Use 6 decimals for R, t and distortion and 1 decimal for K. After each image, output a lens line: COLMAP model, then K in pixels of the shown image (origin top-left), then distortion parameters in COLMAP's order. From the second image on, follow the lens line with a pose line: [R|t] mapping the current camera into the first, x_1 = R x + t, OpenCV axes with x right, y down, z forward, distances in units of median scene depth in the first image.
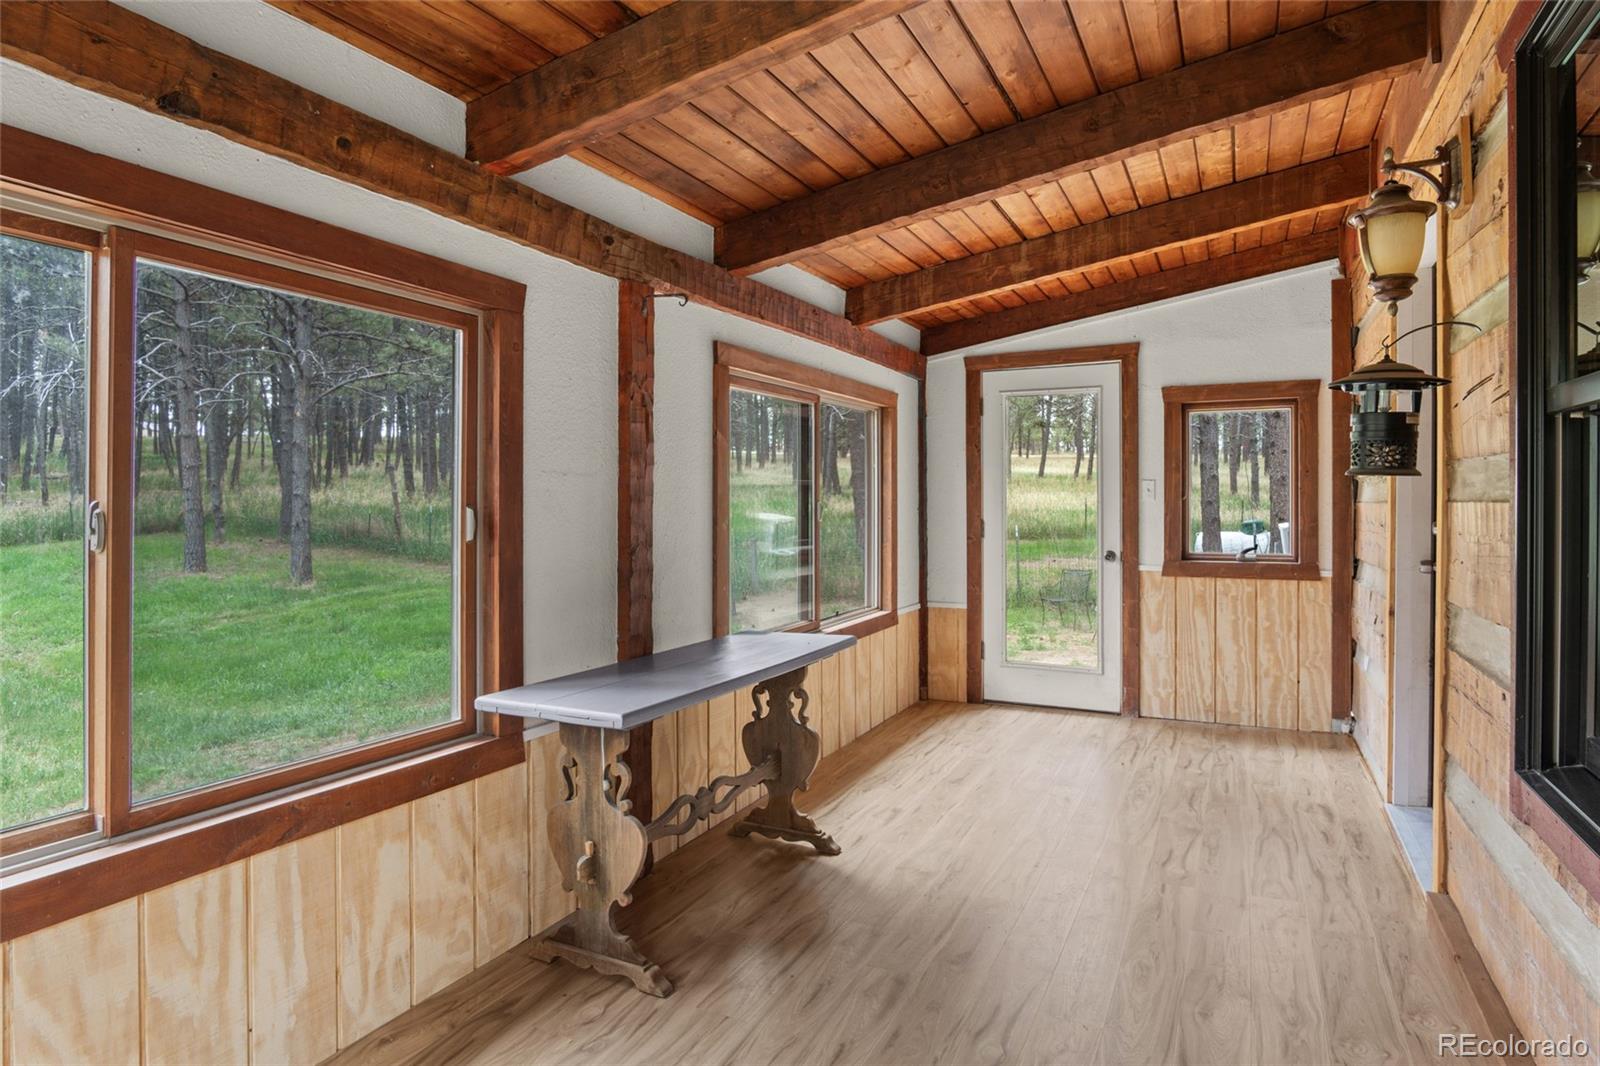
lens RADIAL K [[891.0, 0, 794.1], [0, 891.0, 501.1], [0, 0, 1]] dist [-0.030252, 0.003427]
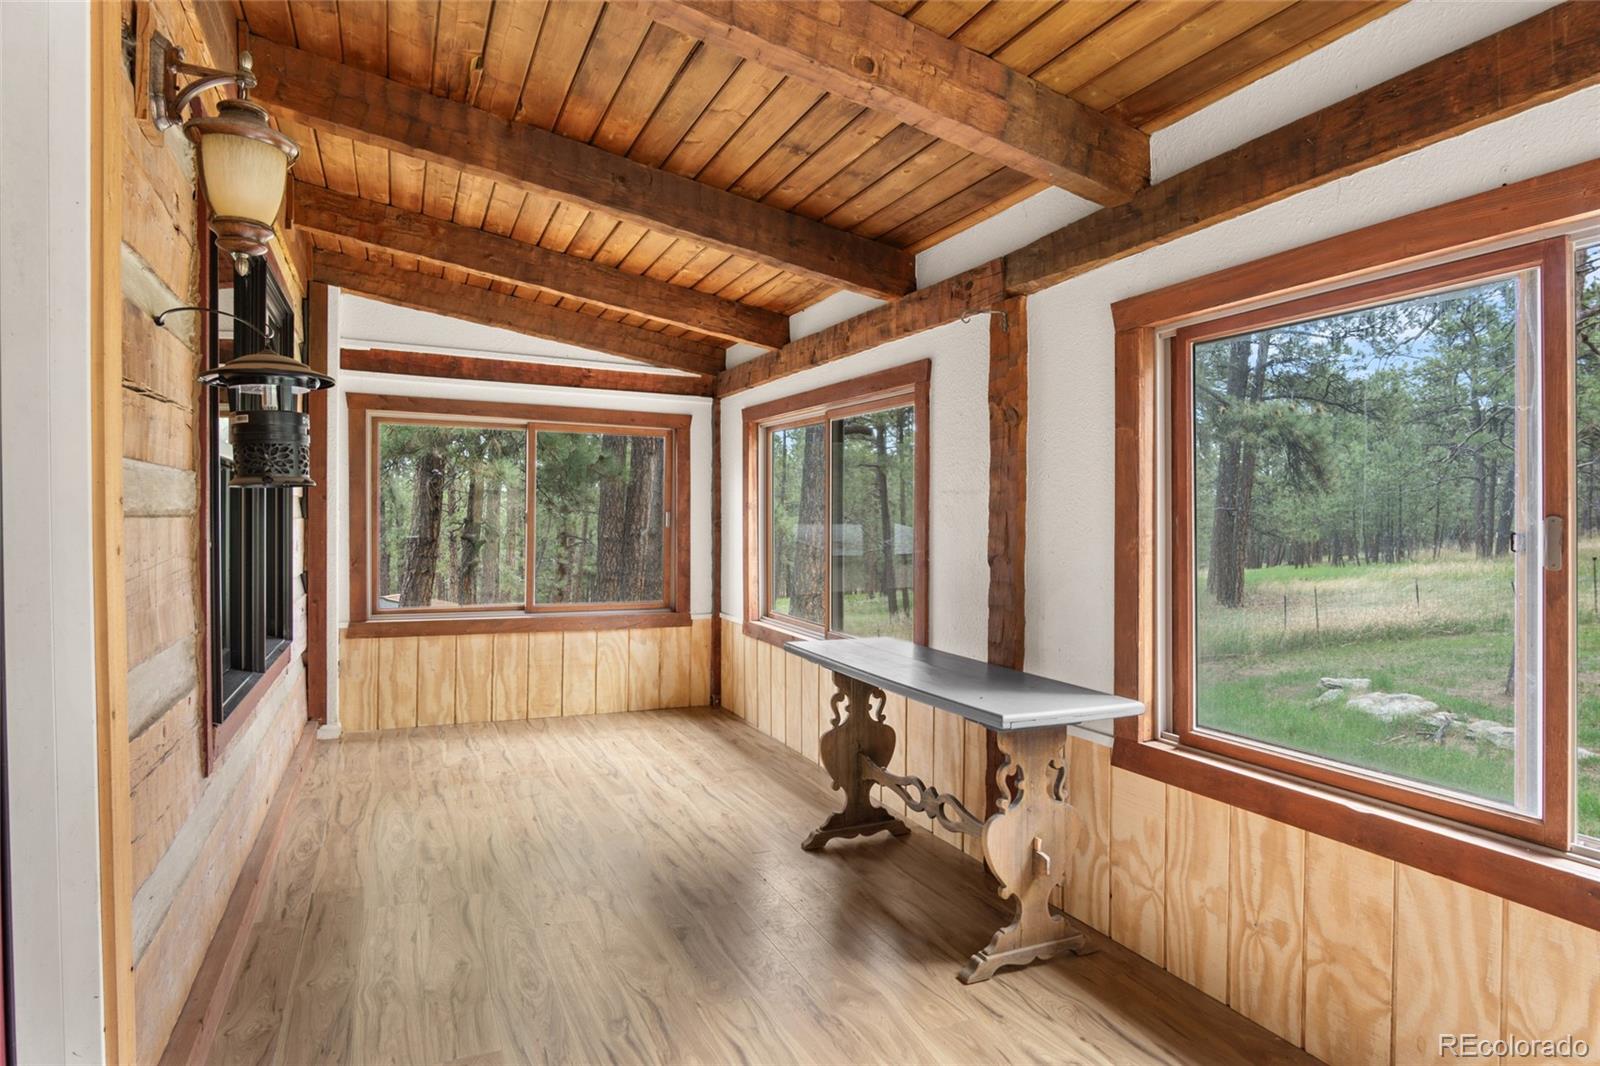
lens RADIAL K [[891.0, 0, 794.1], [0, 891.0, 501.1], [0, 0, 1]] dist [-0.030252, 0.003427]
pose [[-0.625058, -0.014259, -0.780448, 0.863572], [-0.001635, 0.999855, -0.016958, 0.003579], [0.780577, -0.009324, -0.624990, 1.614942]]
